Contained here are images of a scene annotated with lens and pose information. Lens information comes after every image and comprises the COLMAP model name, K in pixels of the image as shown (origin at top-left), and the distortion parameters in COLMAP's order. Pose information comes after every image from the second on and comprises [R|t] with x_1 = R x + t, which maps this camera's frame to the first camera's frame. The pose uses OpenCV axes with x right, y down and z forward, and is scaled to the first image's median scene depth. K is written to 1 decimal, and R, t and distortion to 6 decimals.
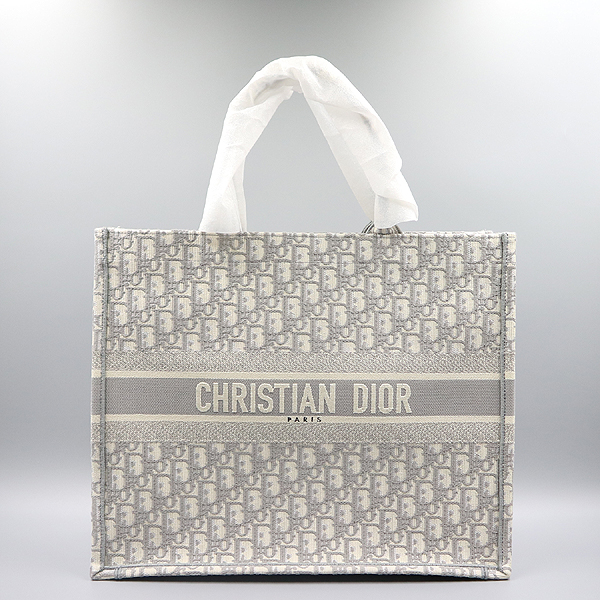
lens RADIAL K [[1017.3, 0, 300.0], [0, 1017.3, 300.0], [0, 0, 1]] dist [-0.289790, 0.884831]
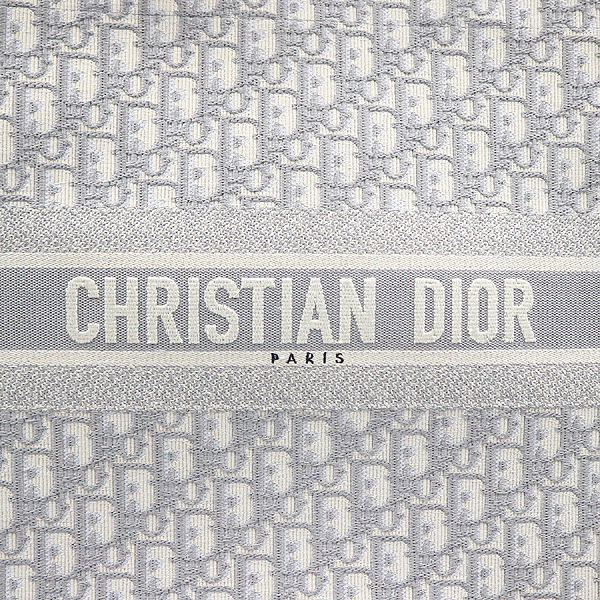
lens RADIAL K [[1017.3, 0, 300.0], [0, 1017.3, 300.0], [0, 0, 1]] dist [-0.289790, 0.884831]
pose [[0.997680, -0.006208, 0.067799, -0.029566], [0.004900, 0.999799, 0.019443, 0.082736], [-0.067906, -0.019065, 0.997510, 0.544902]]
